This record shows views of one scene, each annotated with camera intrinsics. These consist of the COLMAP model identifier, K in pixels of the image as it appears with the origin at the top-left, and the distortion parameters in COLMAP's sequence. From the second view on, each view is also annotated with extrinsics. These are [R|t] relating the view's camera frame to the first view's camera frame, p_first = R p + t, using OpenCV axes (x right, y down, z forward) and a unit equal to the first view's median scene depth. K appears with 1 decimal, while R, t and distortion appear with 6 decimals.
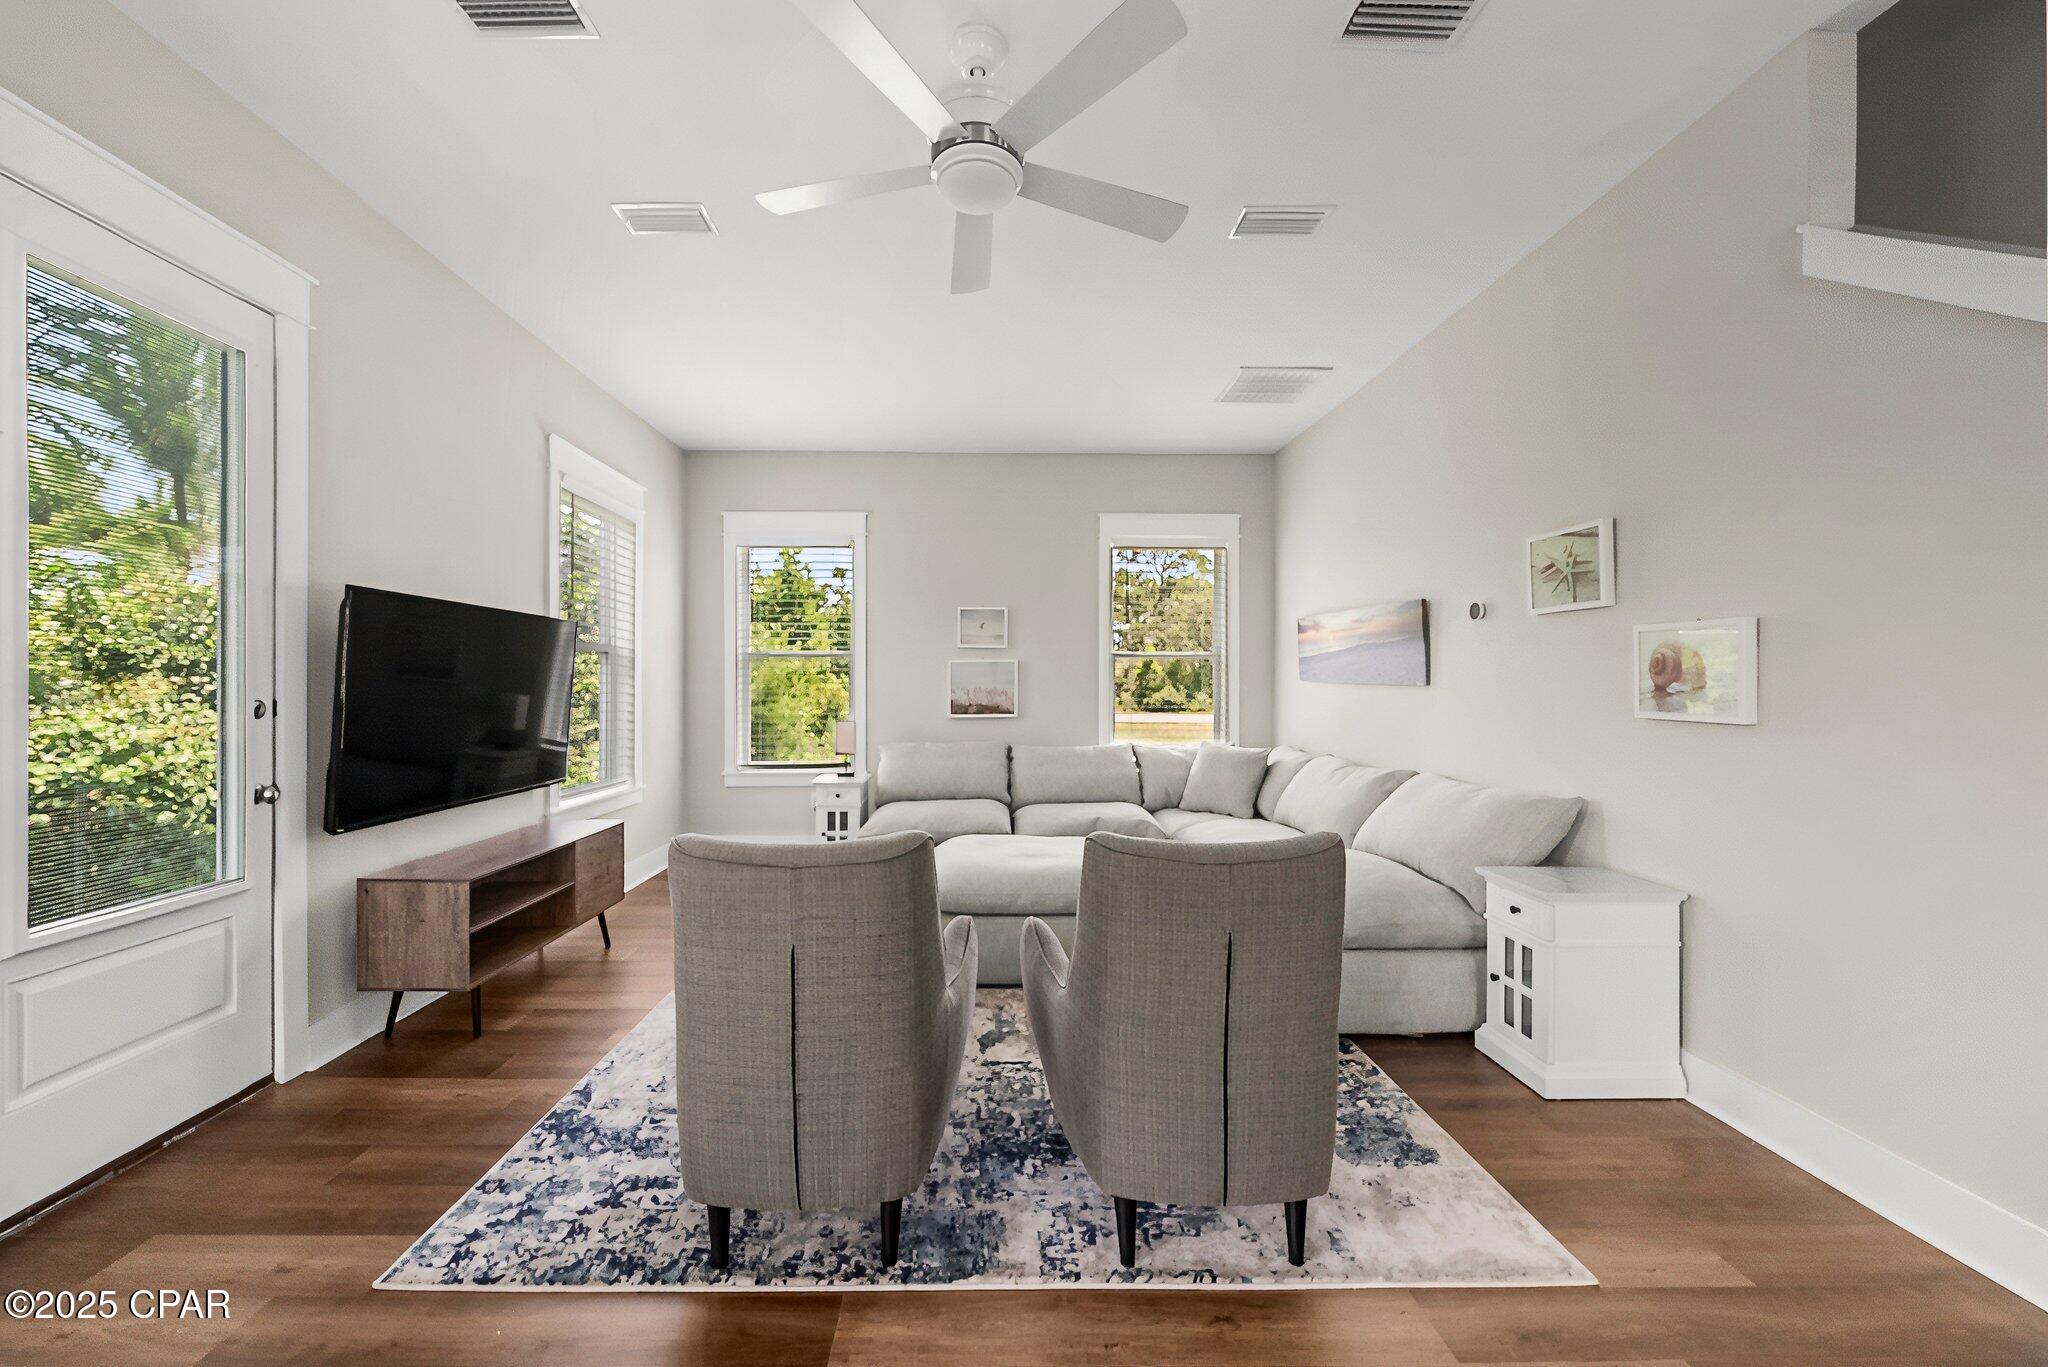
lens RADIAL K [[778.1, 0, 1011.2], [0, 778.1, 691.4], [0, 0, 1]] dist [-0.001023, -0.000066]
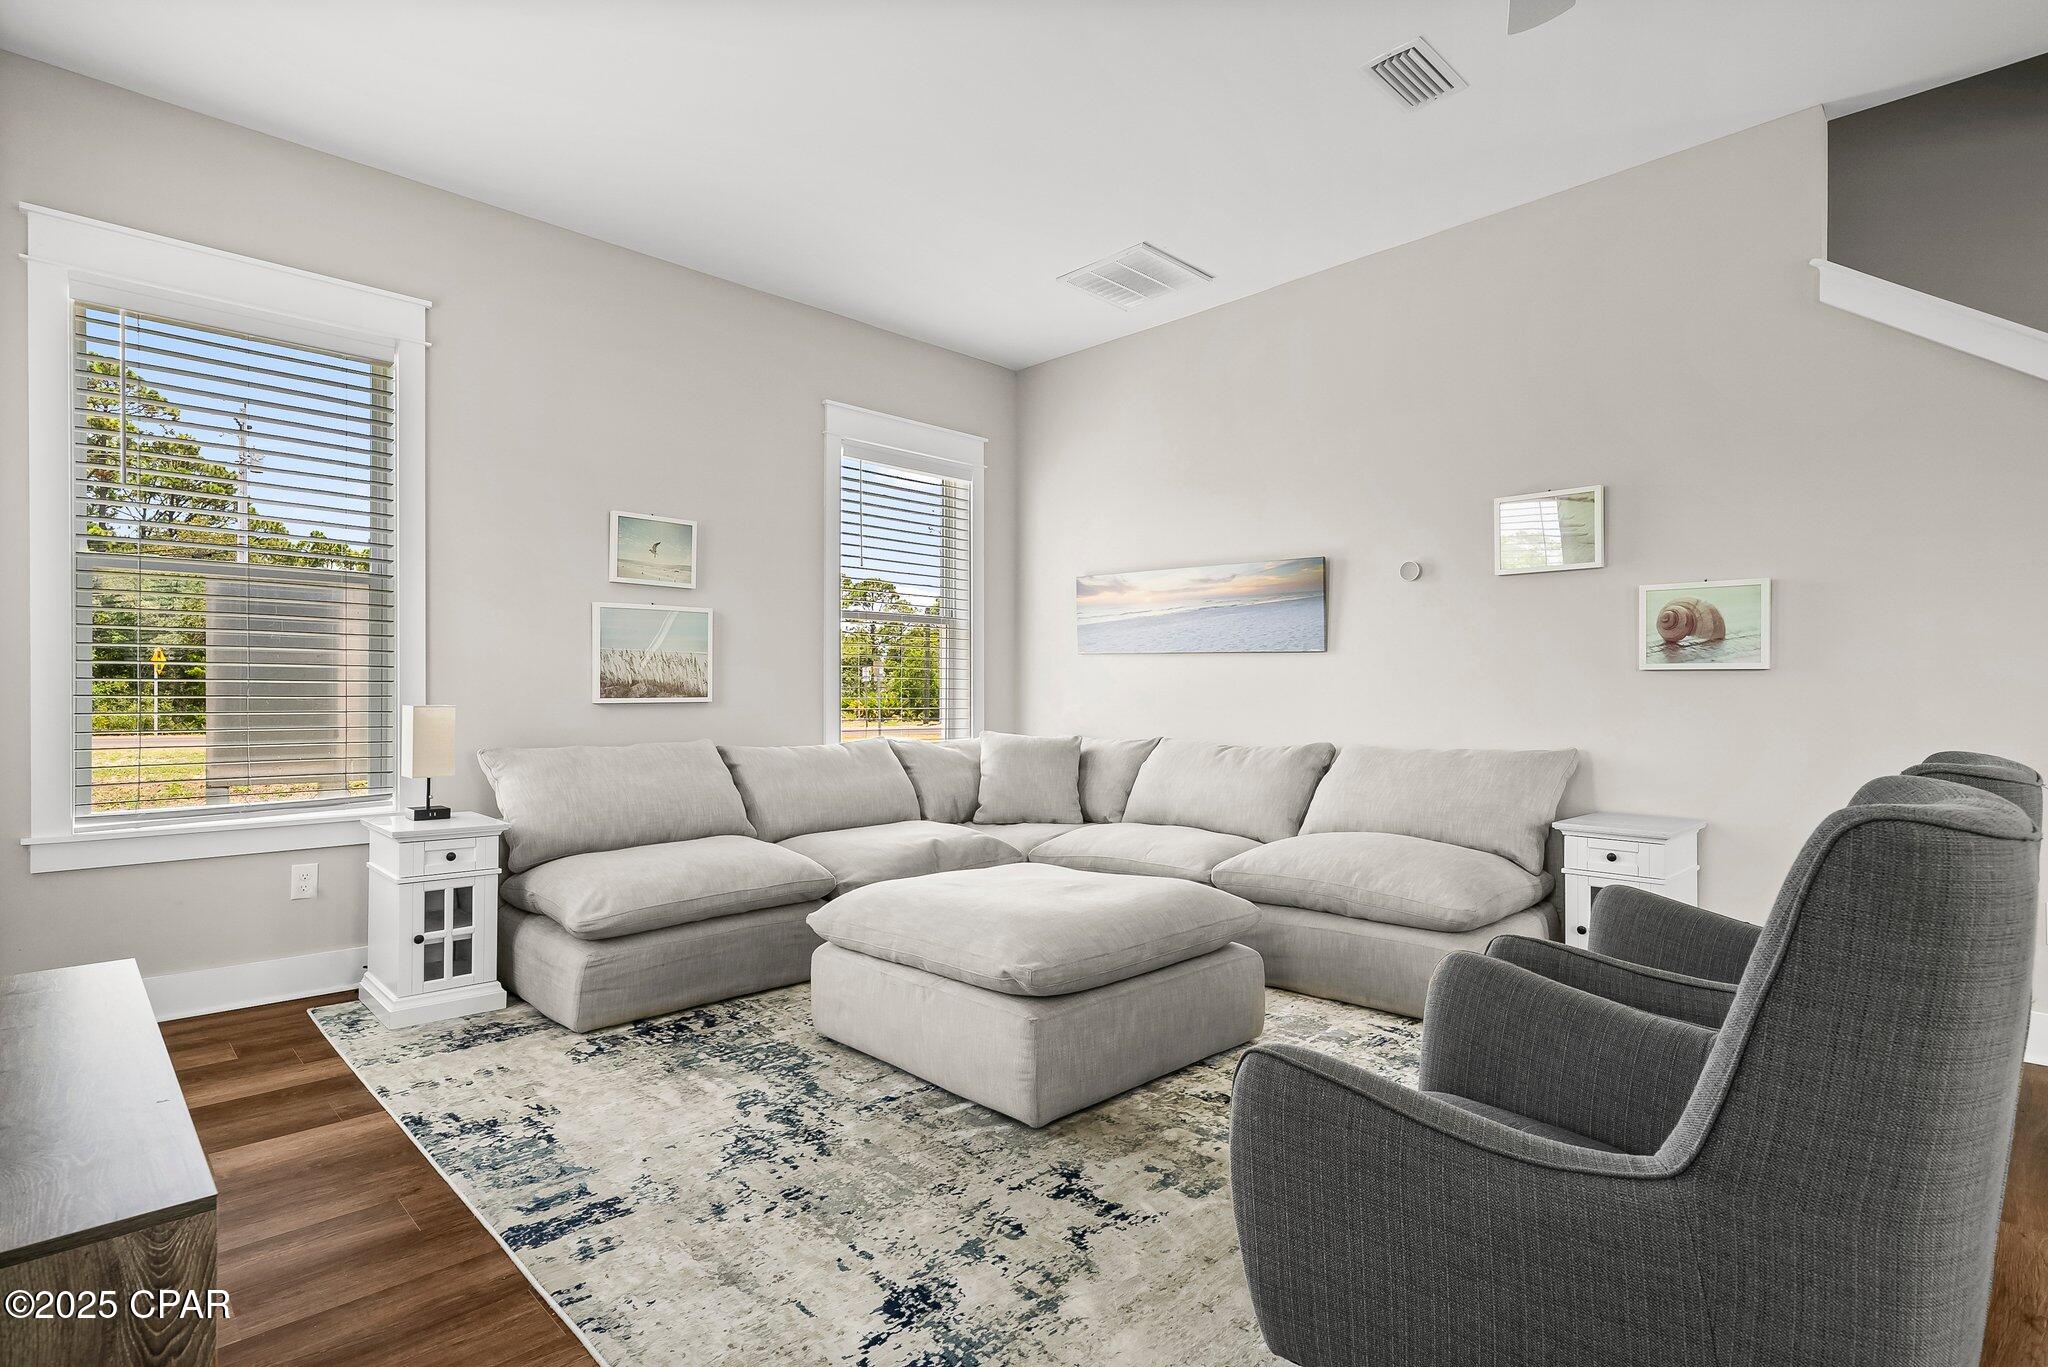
lens RADIAL K [[979.8, 0, 1064.4], [0, 979.8, 696.7], [0, 0, 1]] dist [0.003064, 0.000025]
pose [[0.724888, -0.001037, 0.688866, -0.489349], [0.004138, 0.999987, -0.002849, 0.048049], [-0.688854, 0.004916, 0.724884, 0.372437]]
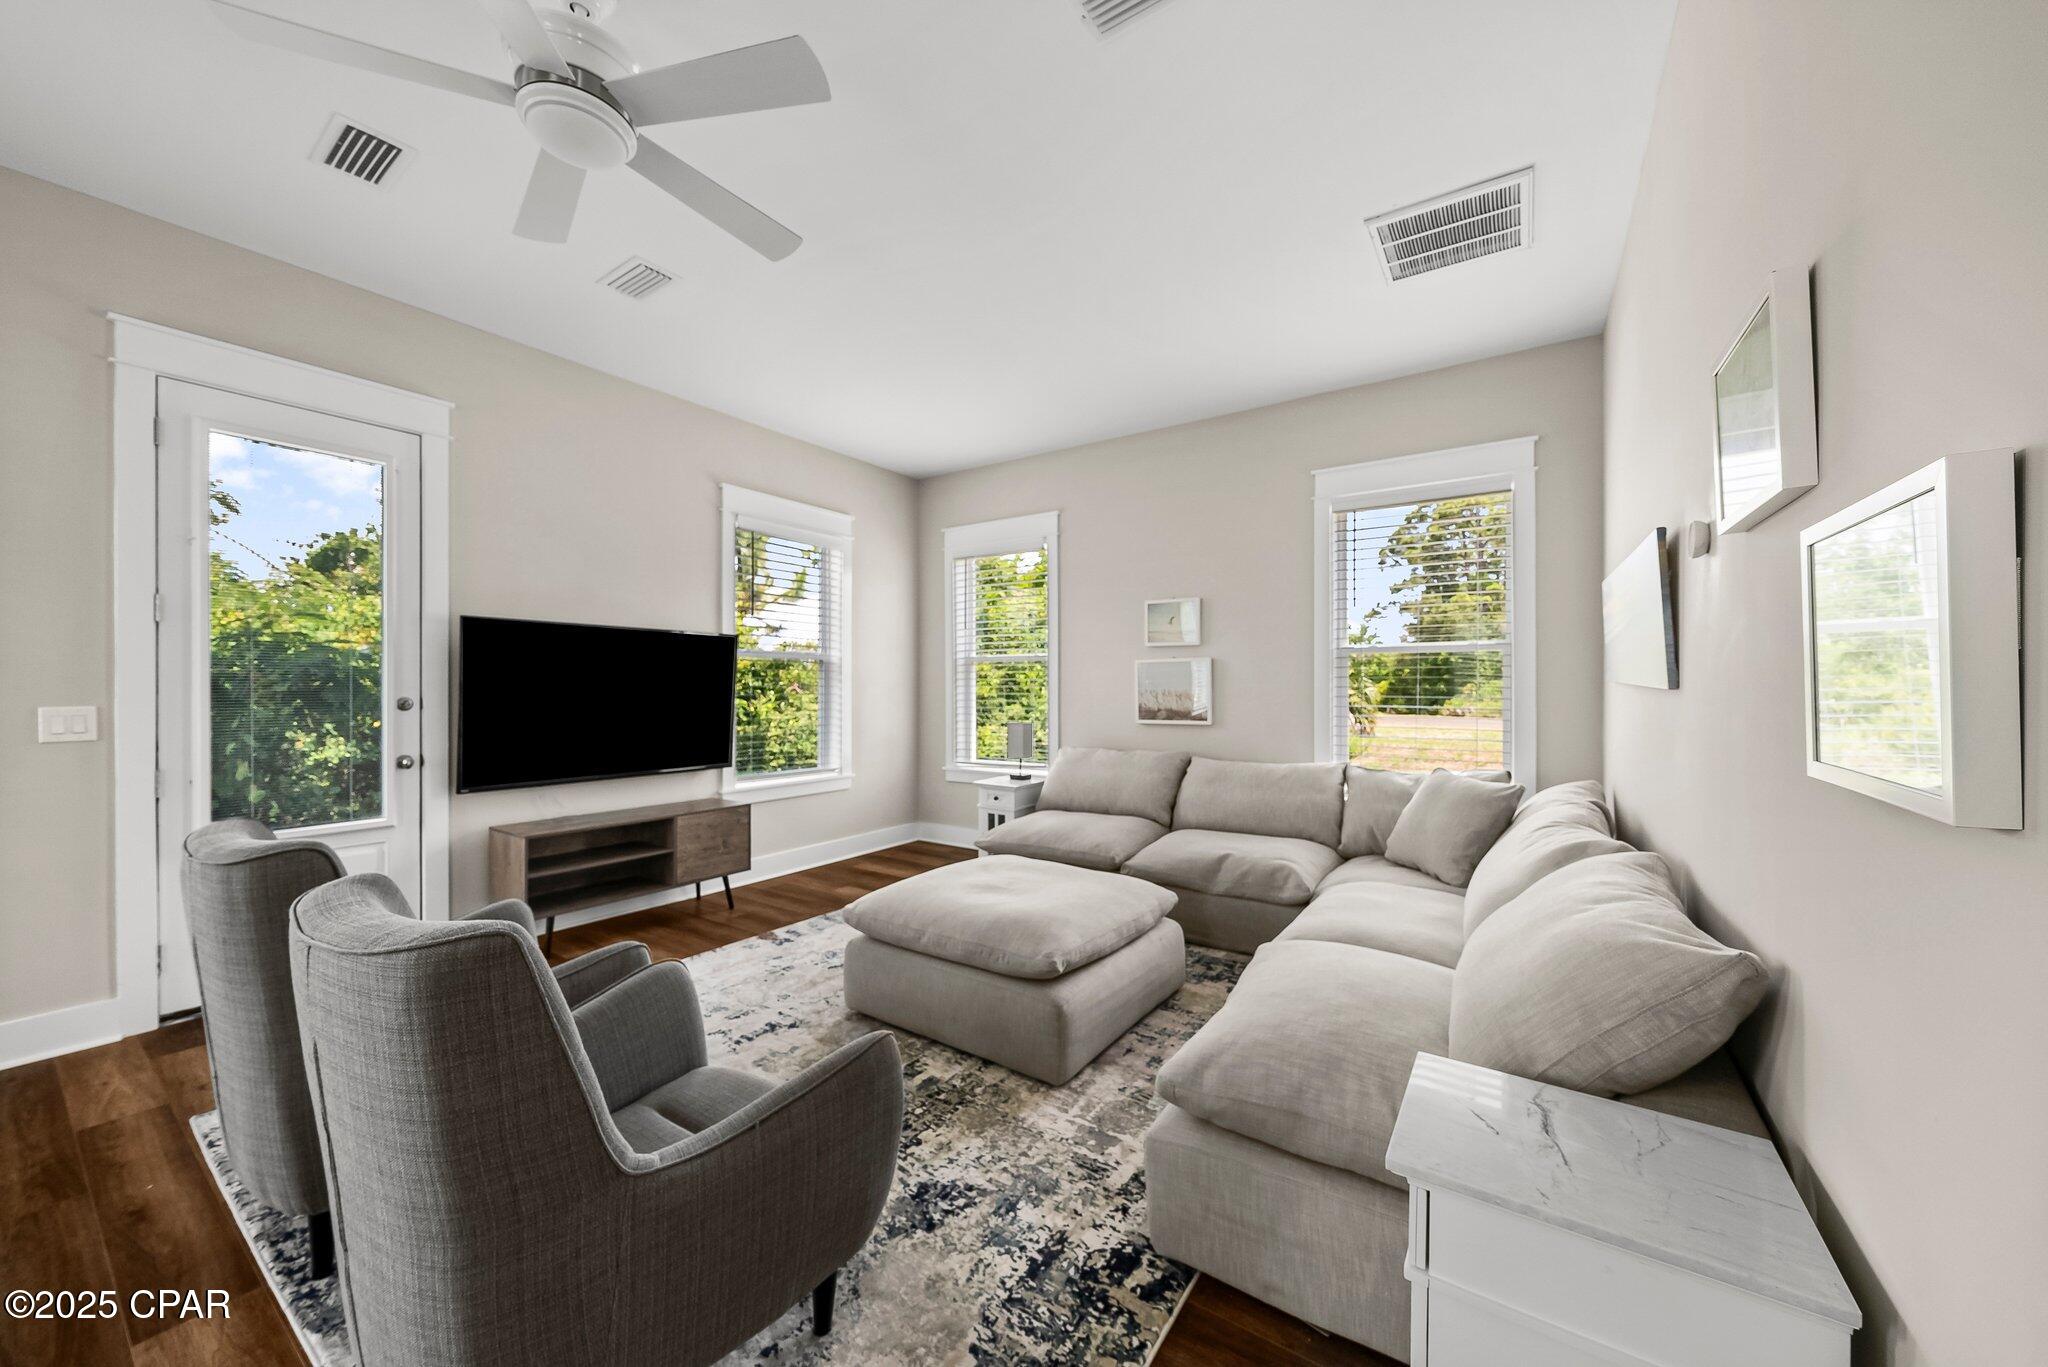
lens RADIAL K [[739.1, 0, 1010.5], [0, 739.1, 688.8], [0, 0, 1]] dist [-0.000662, -0.000334]
pose [[0.807127, 0.001474, -0.590375, 0.467065], [-0.004593, 0.999982, -0.003783, -0.004067], [0.590359, 0.005765, 0.807120, 0.322711]]
